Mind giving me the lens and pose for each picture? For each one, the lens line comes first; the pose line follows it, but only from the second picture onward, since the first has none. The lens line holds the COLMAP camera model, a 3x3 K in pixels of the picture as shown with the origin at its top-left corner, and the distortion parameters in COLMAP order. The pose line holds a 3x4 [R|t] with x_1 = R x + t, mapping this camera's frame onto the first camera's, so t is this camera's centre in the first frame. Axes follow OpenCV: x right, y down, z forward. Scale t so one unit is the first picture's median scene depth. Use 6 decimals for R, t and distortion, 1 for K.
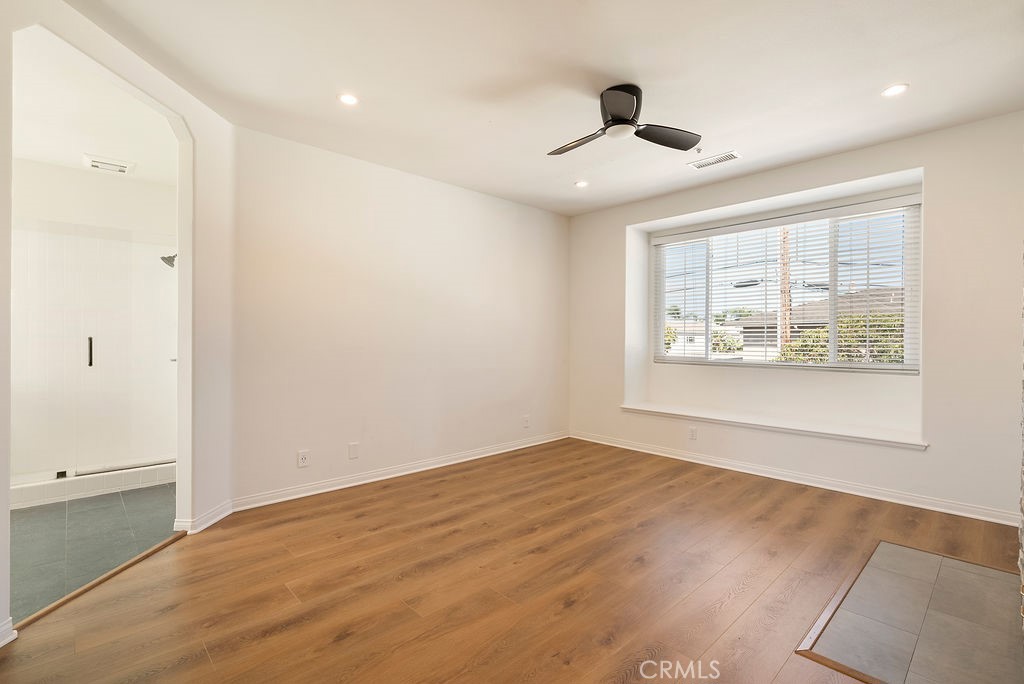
lens RADIAL K [[473.4, 0, 503.8], [0, 473.4, 339.3], [0, 0, 1]] dist [0.005559, 0.000330]
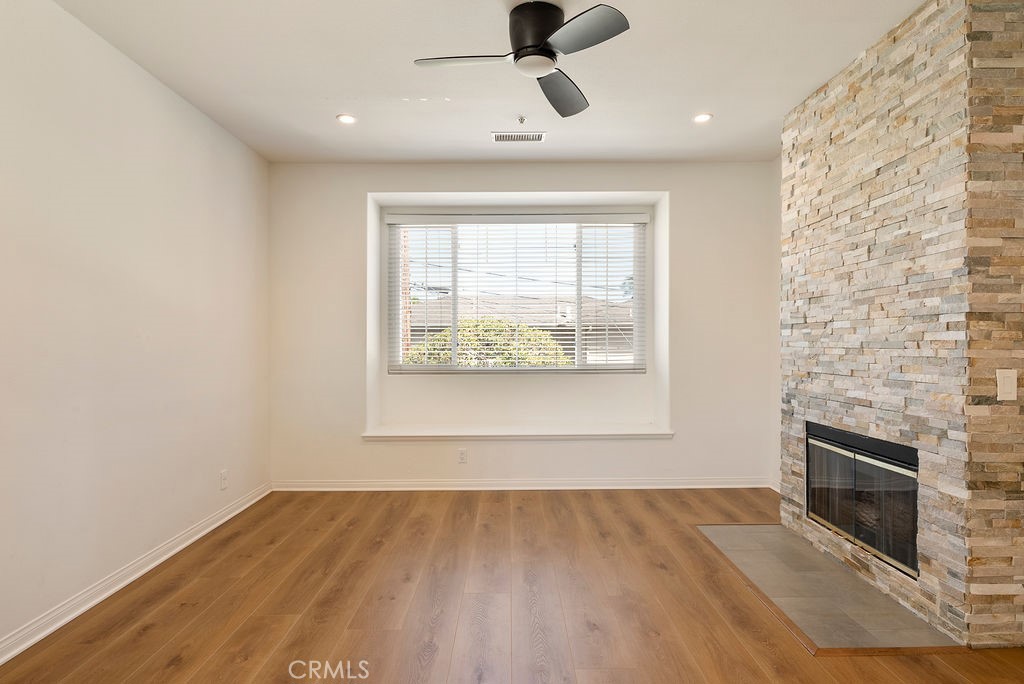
lens RADIAL K [[559.4, 0, 513.3], [0, 559.4, 342.0], [0, 0, 1]] dist [0.011878, 0.000762]
pose [[0.675893, -0.006740, 0.736969, -0.301636], [0.009667, 0.999953, 0.000279, -0.002165], [-0.736936, 0.006936, 0.675927, 0.297453]]
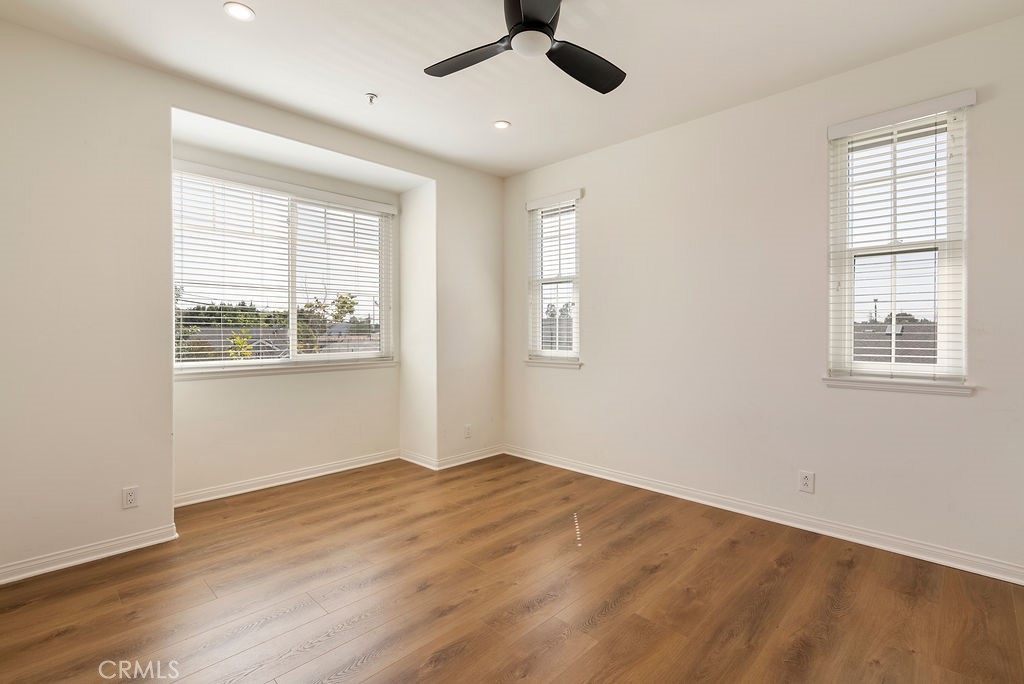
lens RADIAL K [[473.4, 0, 512.7], [0, 473.4, 337.5], [0, 0, 1]] dist [0.005559, 0.000330]
pose [[-0.998144, -0.002206, -0.060851, 0.145105], [-0.003716, 0.999688, 0.024702, -0.007995], [0.060778, 0.024883, -0.997841, 1.351778]]
